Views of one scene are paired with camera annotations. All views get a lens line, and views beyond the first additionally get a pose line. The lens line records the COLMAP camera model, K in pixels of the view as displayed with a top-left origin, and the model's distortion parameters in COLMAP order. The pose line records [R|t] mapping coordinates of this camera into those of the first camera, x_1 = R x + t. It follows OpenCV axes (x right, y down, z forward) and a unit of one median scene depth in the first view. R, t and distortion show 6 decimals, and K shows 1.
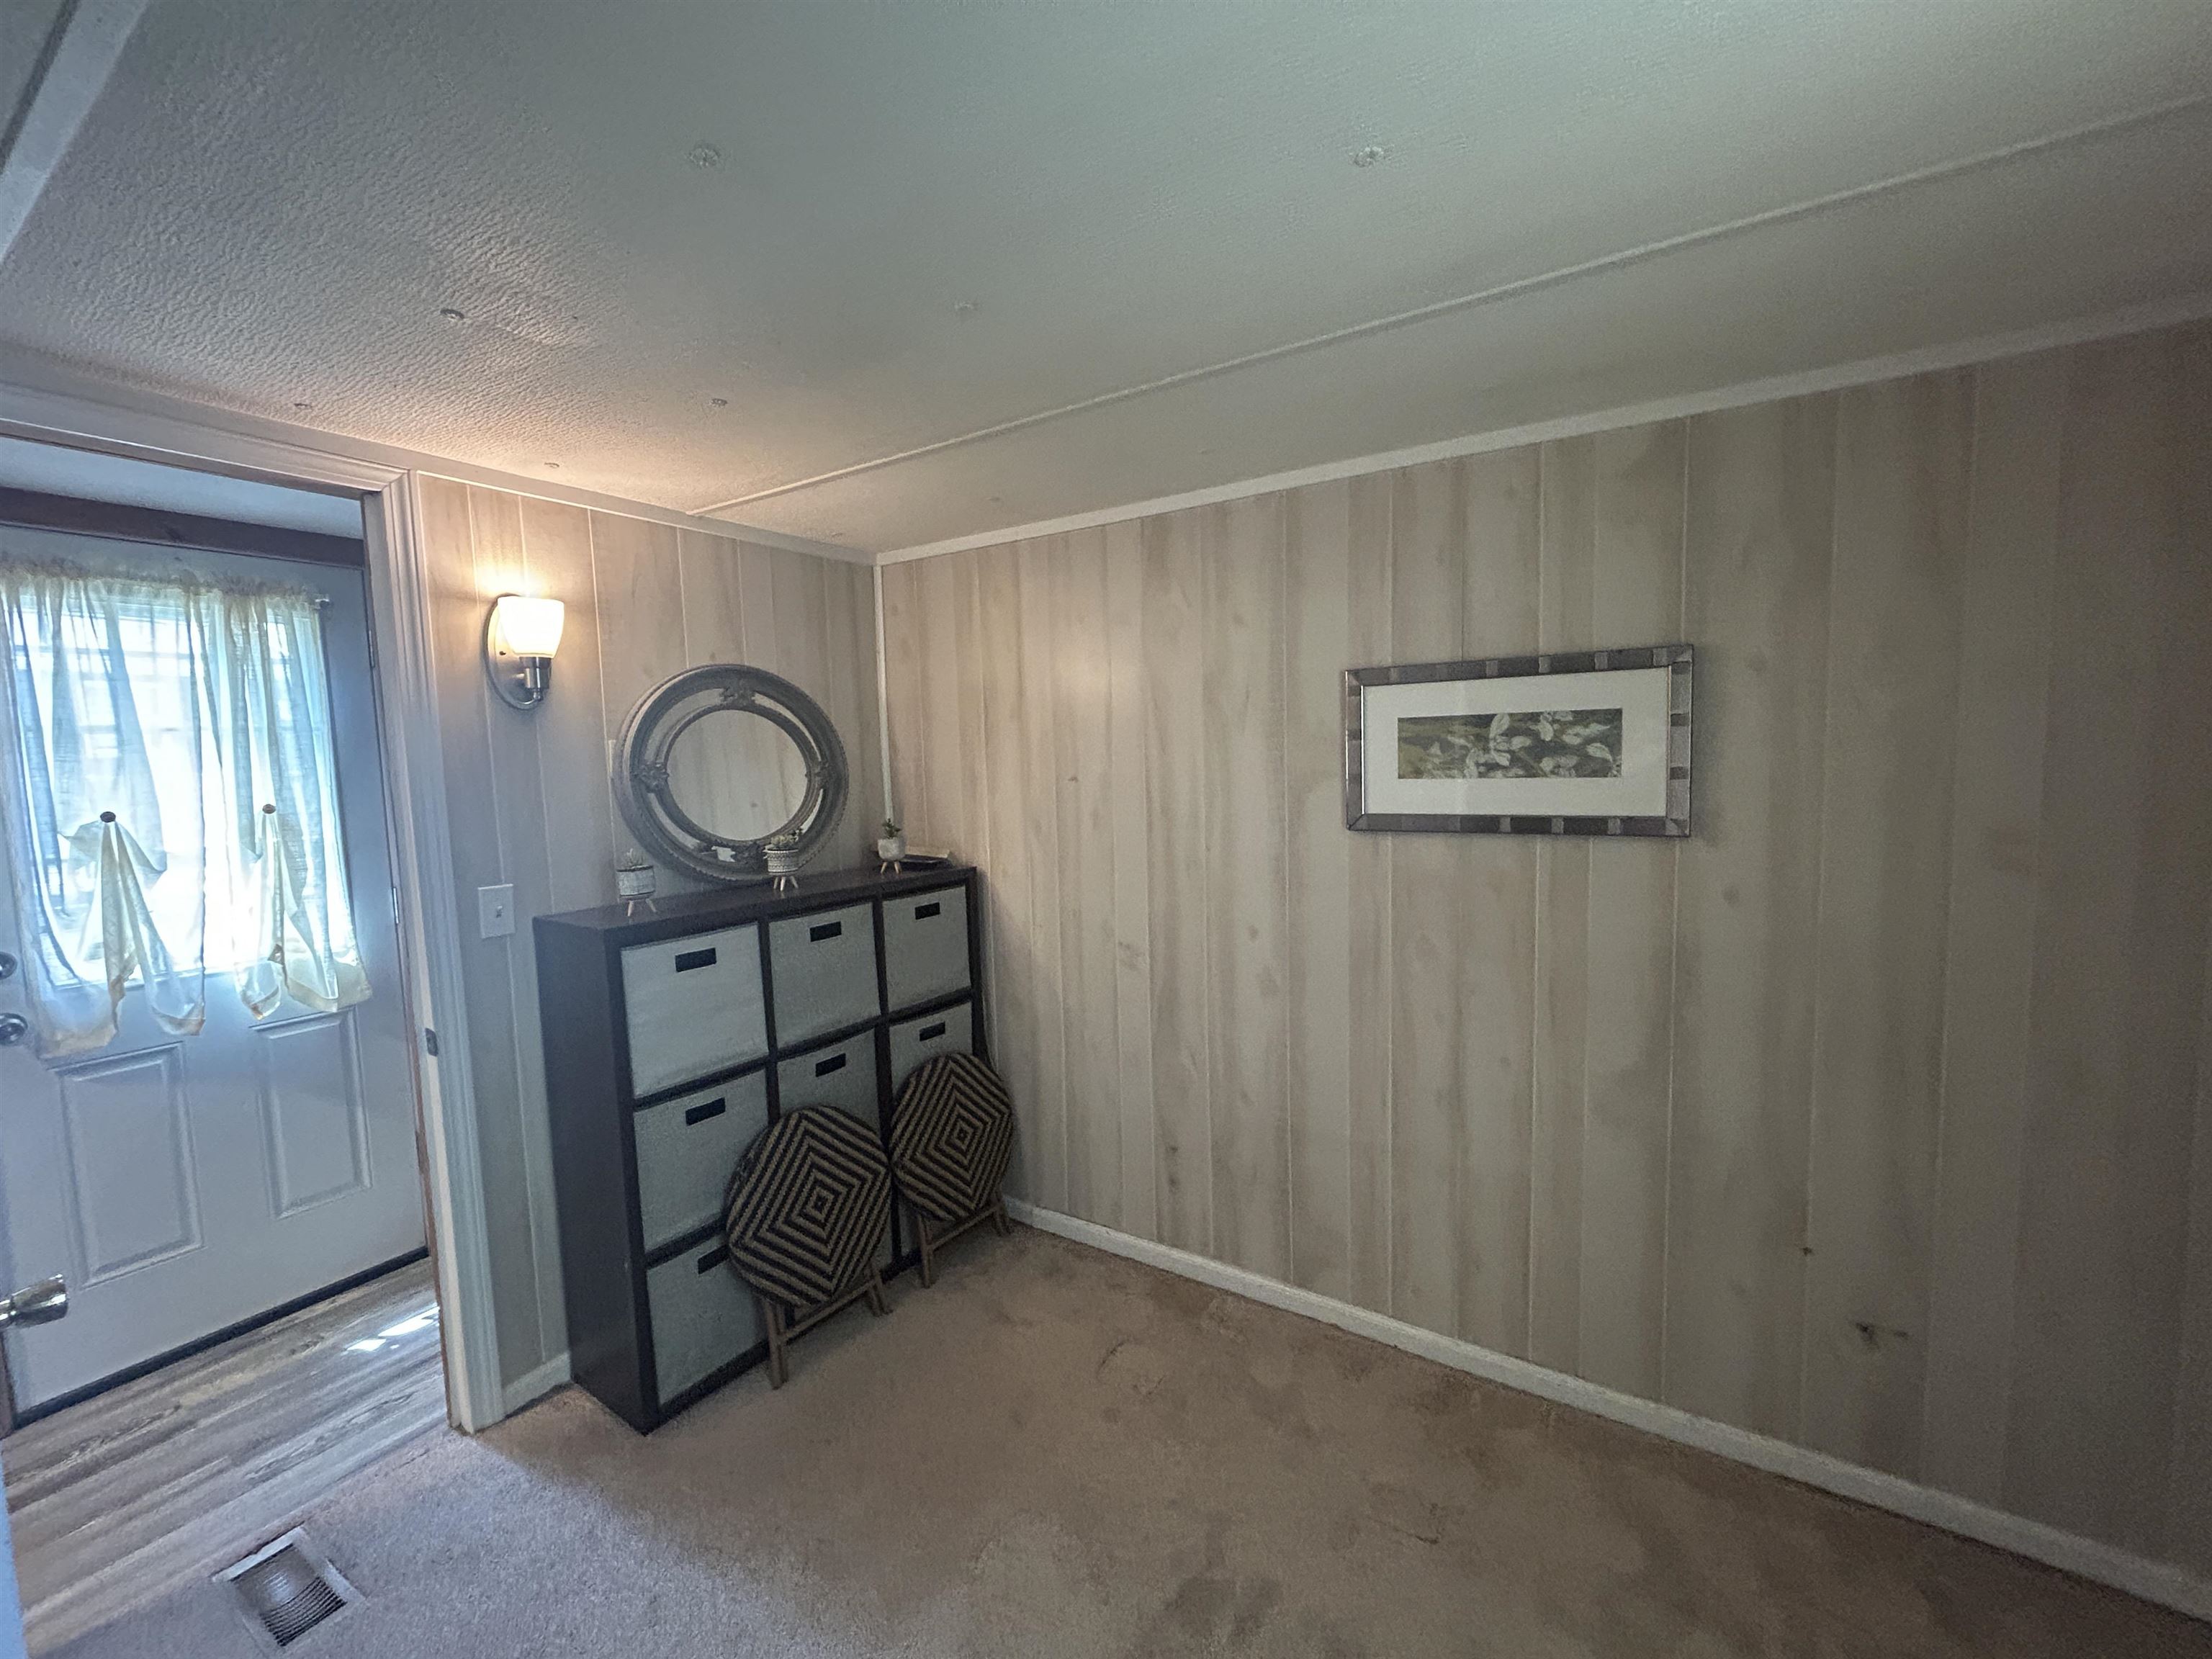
lens RADIAL K [[891.8, 0, 1096.8], [0, 891.8, 827.3], [0, 0, 1]] dist [-0.001315, 0.000390]
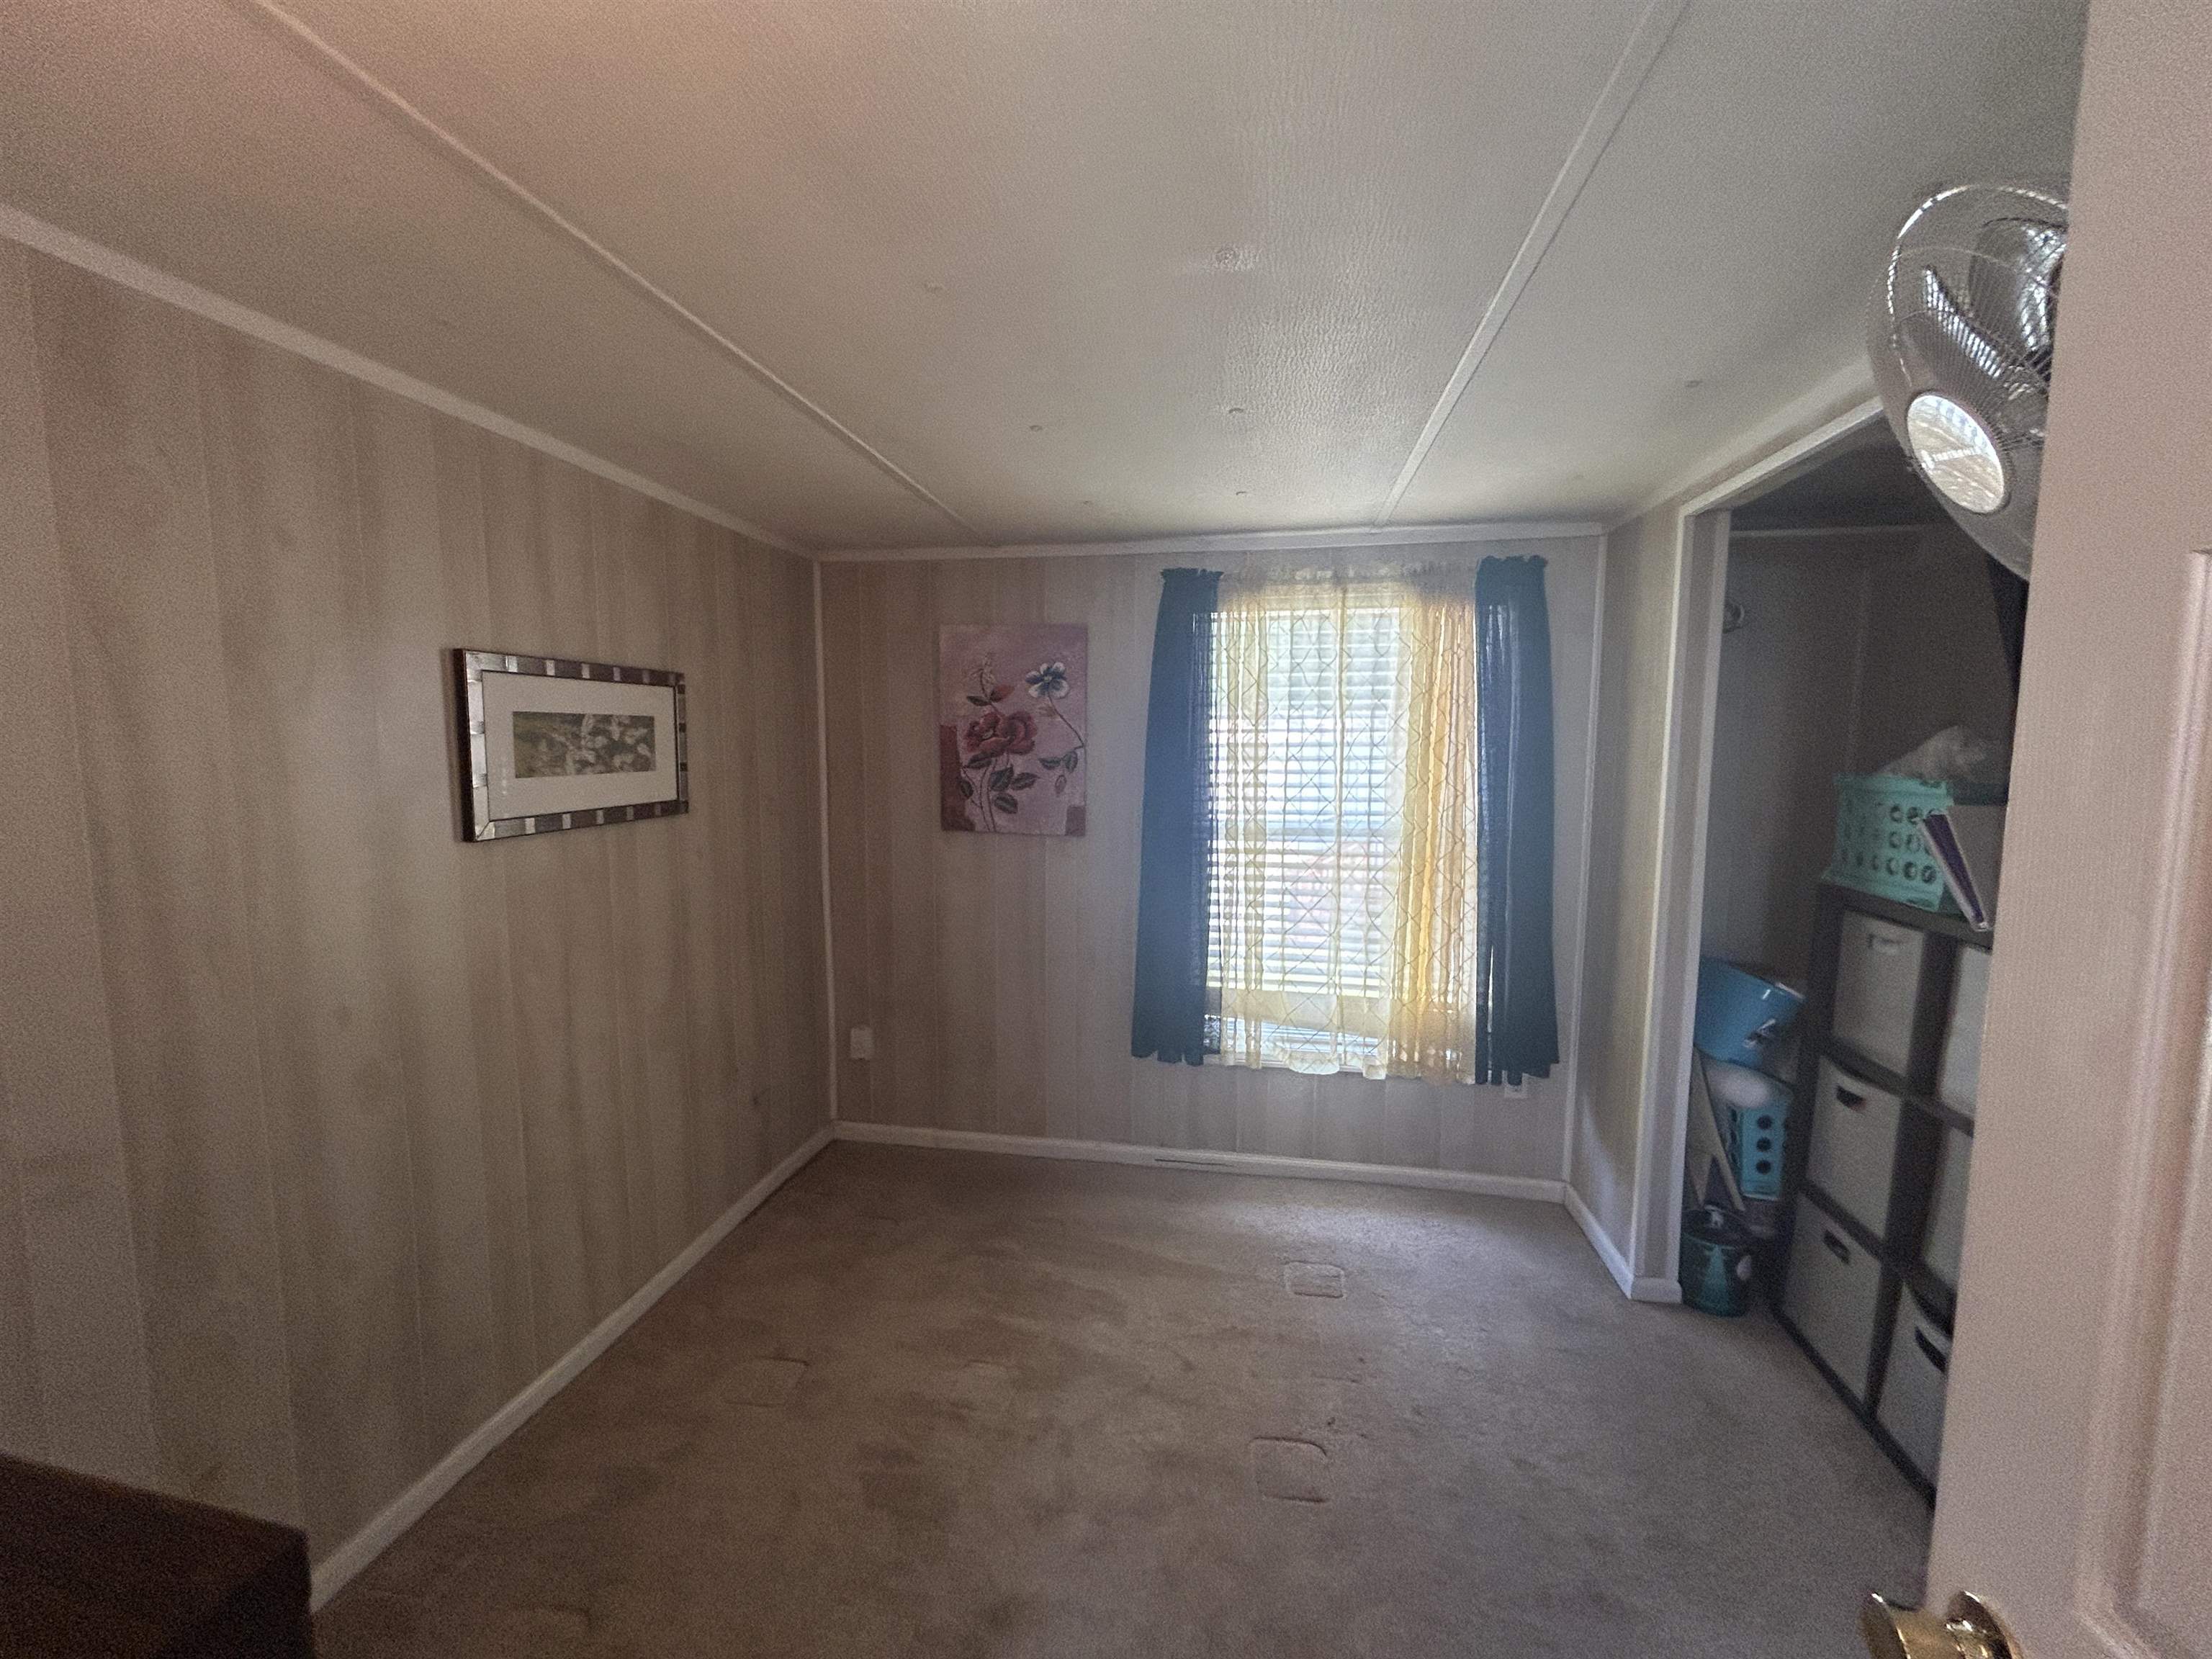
lens RADIAL K [[891.8, 0, 1096.8], [0, 891.8, 827.3], [0, 0, 1]] dist [-0.001315, 0.000390]
pose [[-0.376219, -0.067489, 0.924070, -0.772410], [0.084859, 0.990642, 0.106900, -0.055605], [-0.922637, 0.118634, -0.366971, 0.848564]]
